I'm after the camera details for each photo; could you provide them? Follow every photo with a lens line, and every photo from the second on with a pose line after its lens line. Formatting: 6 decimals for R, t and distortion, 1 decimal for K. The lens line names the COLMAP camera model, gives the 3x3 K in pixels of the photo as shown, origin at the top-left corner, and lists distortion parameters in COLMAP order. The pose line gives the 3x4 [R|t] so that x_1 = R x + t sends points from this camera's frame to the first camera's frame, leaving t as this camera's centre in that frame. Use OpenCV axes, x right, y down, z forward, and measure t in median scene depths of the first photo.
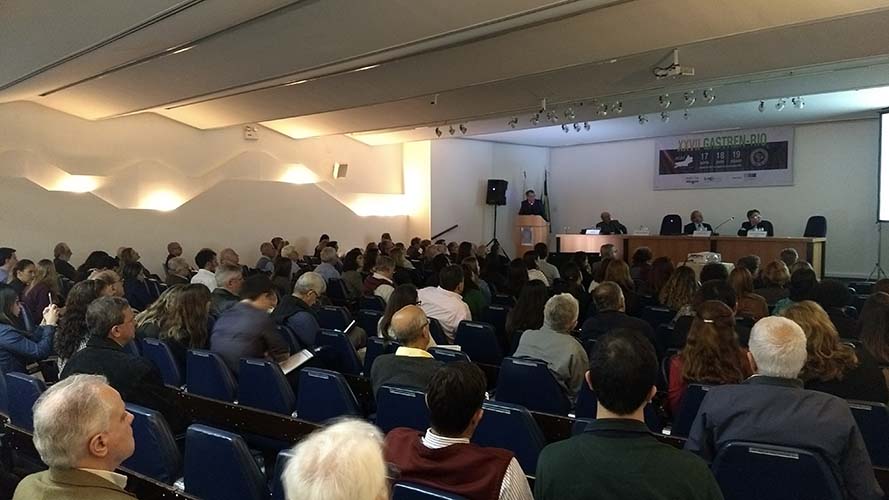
lens RADIAL K [[680.5, 0, 444.5], [0, 680.5, 250.0], [0, 0, 1]] dist [0.291356, -0.608498]
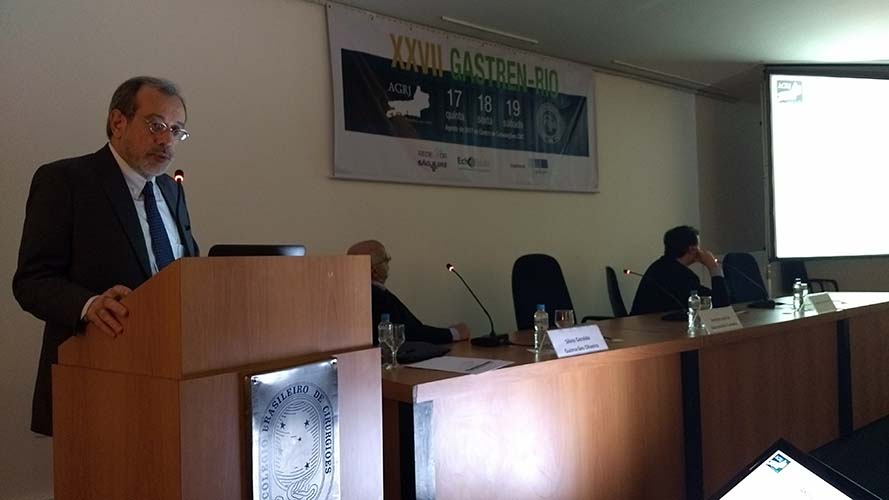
lens RADIAL K [[680.5, 0, 444.5], [0, 680.5, 250.0], [0, 0, 1]] dist [0.291356, -0.608498]
pose [[0.116262, 0.011140, 0.993156, 0.017606], [0.084906, 0.996165, -0.021113, -0.049430], [-0.989583, 0.086780, 0.114870, 0.994951]]
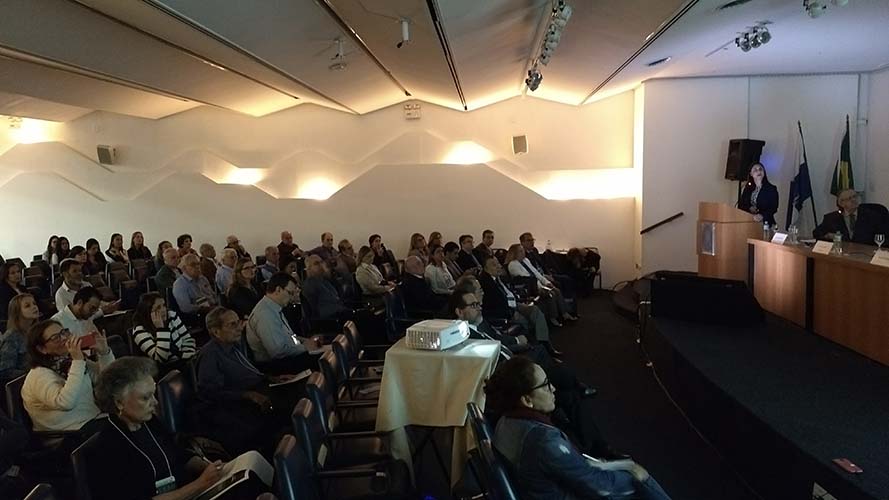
lens RADIAL K [[681.4, 0, 442.2], [0, 681.4, 253.4], [0, 0, 1]] dist [0.127036, -0.203849]
pose [[0.632190, 0.063692, -0.772191, 0.449936], [-0.018529, 0.997573, 0.067112, -0.044463], [0.774592, -0.028120, 0.631836, 0.465918]]
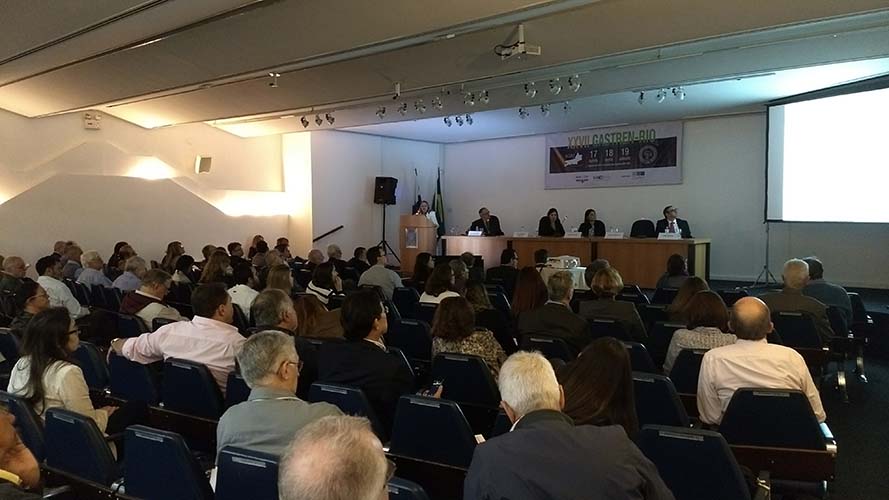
lens RADIAL K [[677.8, 0, 442.6], [0, 677.8, 249.5], [0, 0, 1]] dist [0.291113, -0.590912]
pose [[0.996949, -0.004231, 0.077945, 0.094567], [0.004455, 0.999986, -0.002700, -0.002053], [-0.077933, 0.003039, 0.996954, 0.084124]]
